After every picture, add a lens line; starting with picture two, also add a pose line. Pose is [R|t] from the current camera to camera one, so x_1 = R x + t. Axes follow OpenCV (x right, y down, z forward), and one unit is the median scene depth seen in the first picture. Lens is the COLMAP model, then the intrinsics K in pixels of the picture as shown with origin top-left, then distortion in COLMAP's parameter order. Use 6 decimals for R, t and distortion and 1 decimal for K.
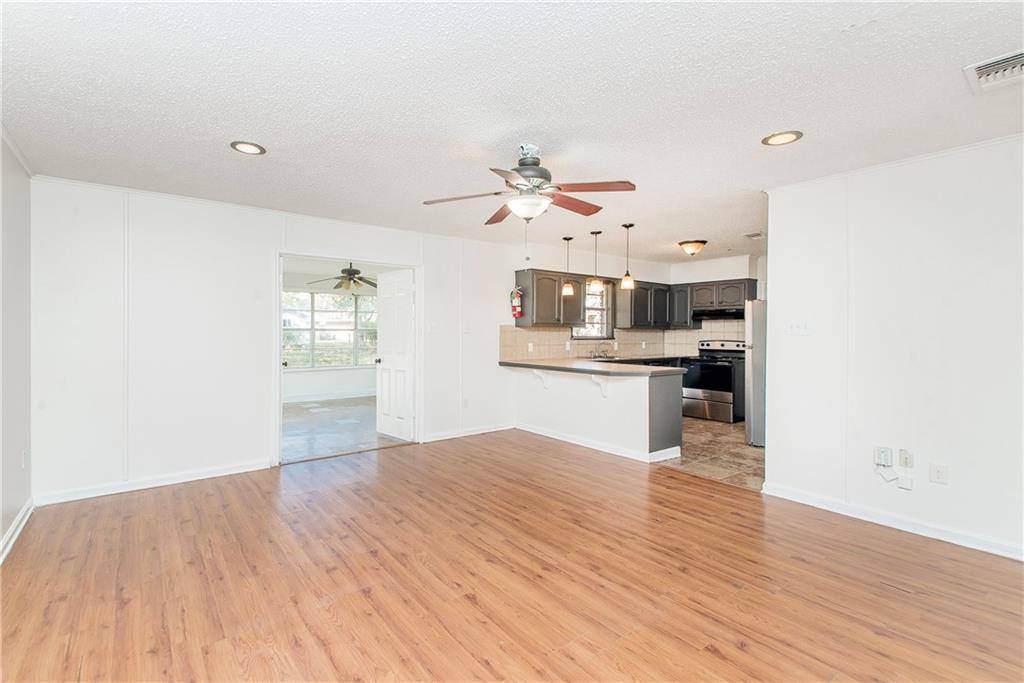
lens RADIAL K [[444.1, 0, 483.6], [0, 444.1, 329.6], [0, 0, 1]] dist [0.008991, -0.000922]
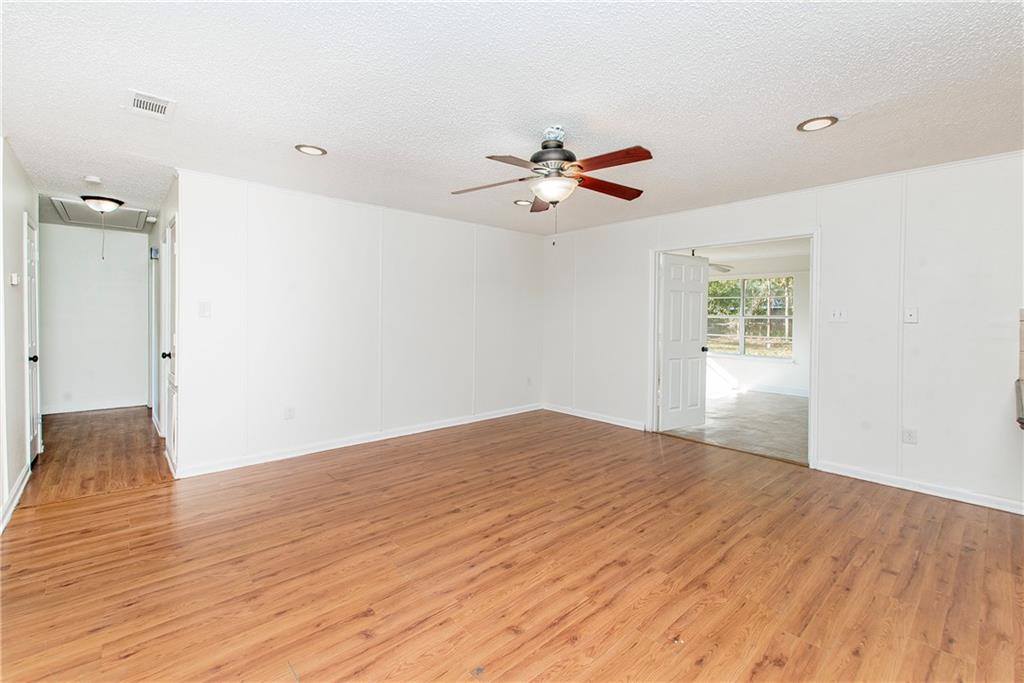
lens RADIAL K [[444.1, 0, 505.1], [0, 444.1, 311.1], [0, 0, 1]] dist [0.008991, -0.000922]
pose [[0.106803, -0.012589, -0.994200, 1.079808], [-0.006903, 0.999886, -0.013403, 0.012870], [0.994256, 0.008295, 0.106704, 0.813570]]
